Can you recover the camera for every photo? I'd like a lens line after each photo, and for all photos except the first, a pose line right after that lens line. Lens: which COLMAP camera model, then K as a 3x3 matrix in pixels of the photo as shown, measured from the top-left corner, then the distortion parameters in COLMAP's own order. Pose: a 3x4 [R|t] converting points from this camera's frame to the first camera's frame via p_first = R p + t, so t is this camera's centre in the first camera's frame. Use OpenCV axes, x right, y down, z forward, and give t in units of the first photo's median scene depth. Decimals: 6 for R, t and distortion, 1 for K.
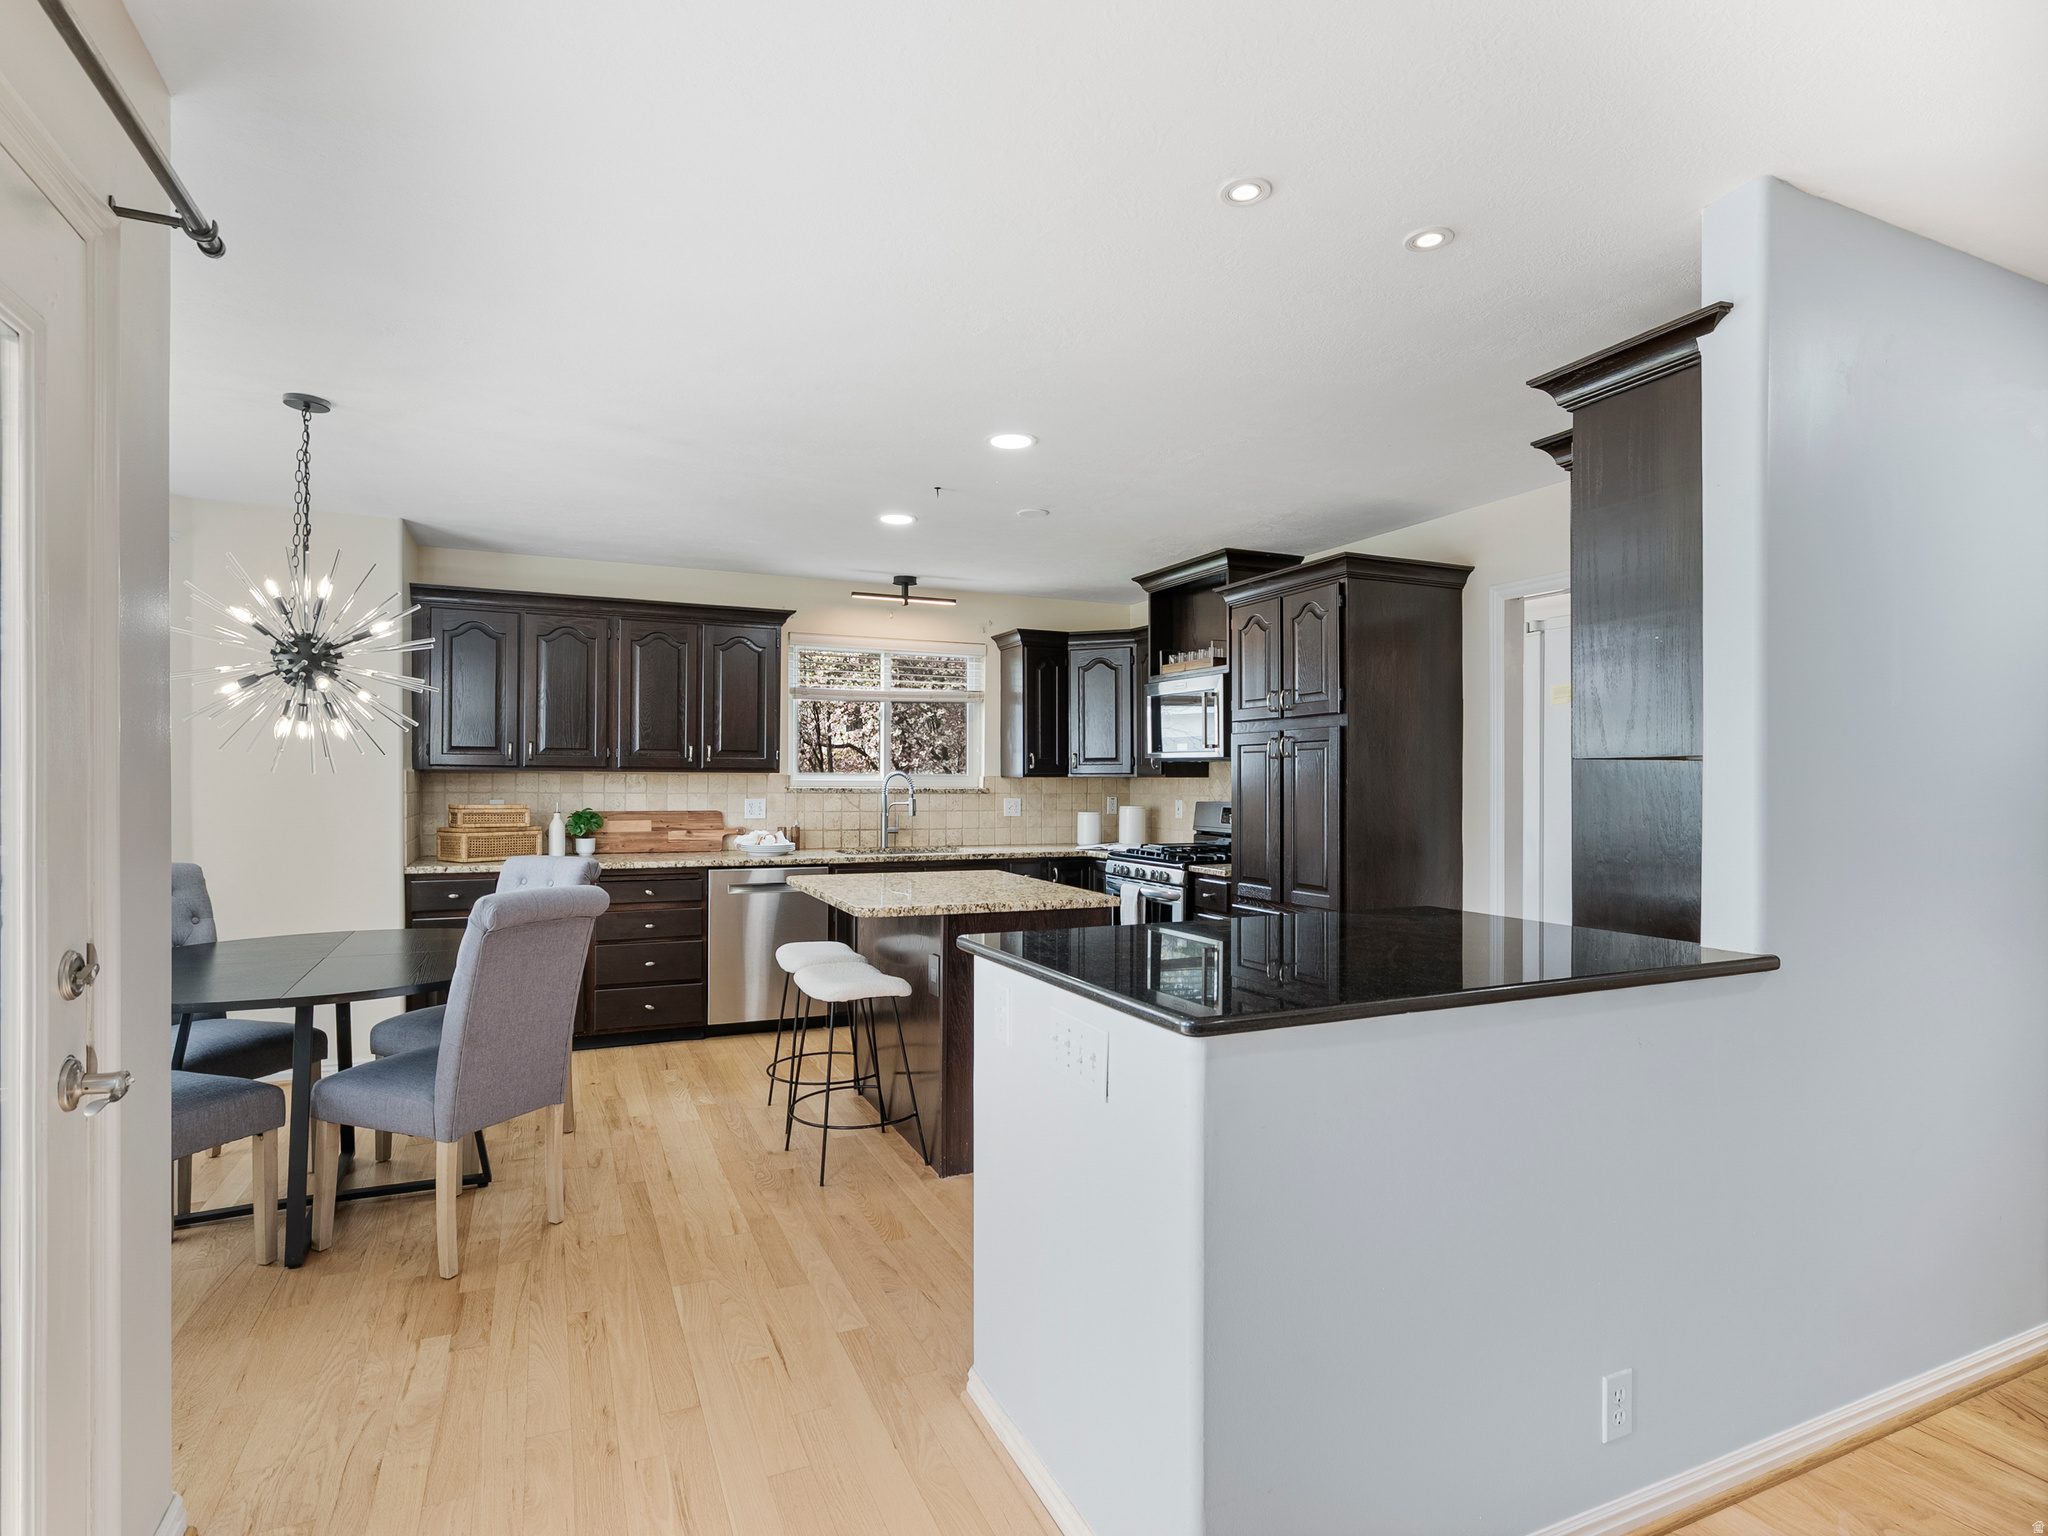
lens RADIAL K [[1053.0, 0, 1001.5], [0, 1053.0, 788.8], [0, 0, 1]] dist [-0.006045, 0.004014]
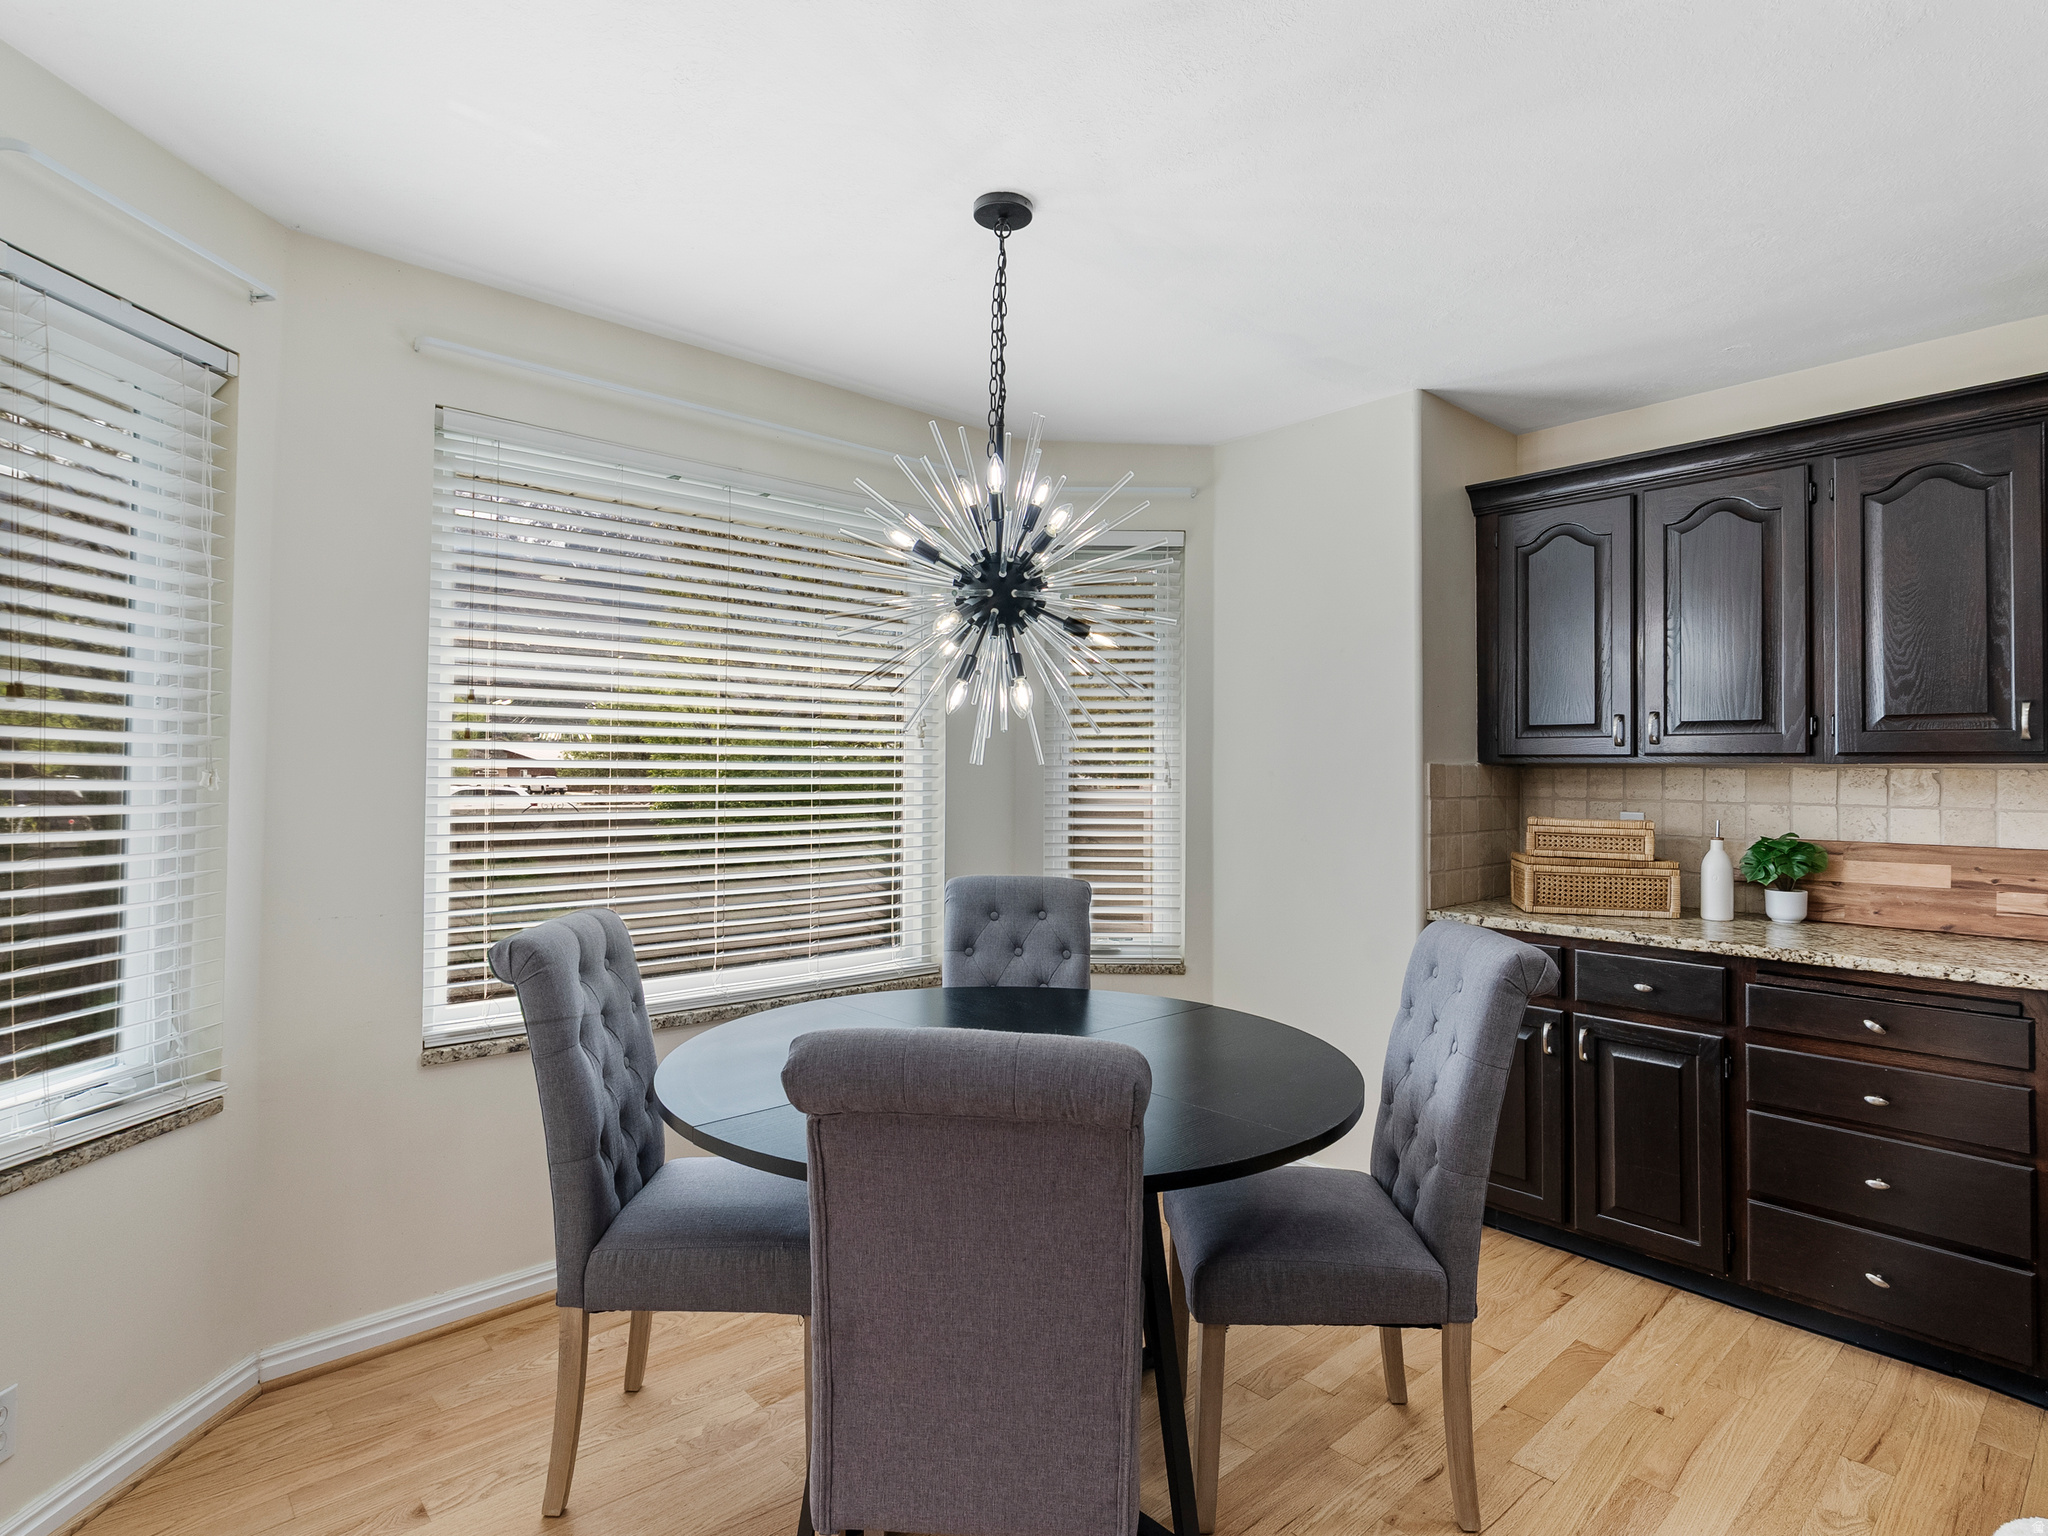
lens RADIAL K [[1053.0, 0, 1025.2], [0, 1053.0, 750.1], [0, 0, 1]] dist [-0.006045, 0.004014]
pose [[0.321923, -0.023120, -0.946483, -0.016163], [-0.013210, 0.999495, -0.028908, -0.003101], [0.946674, 0.021809, 0.321455, 0.457556]]
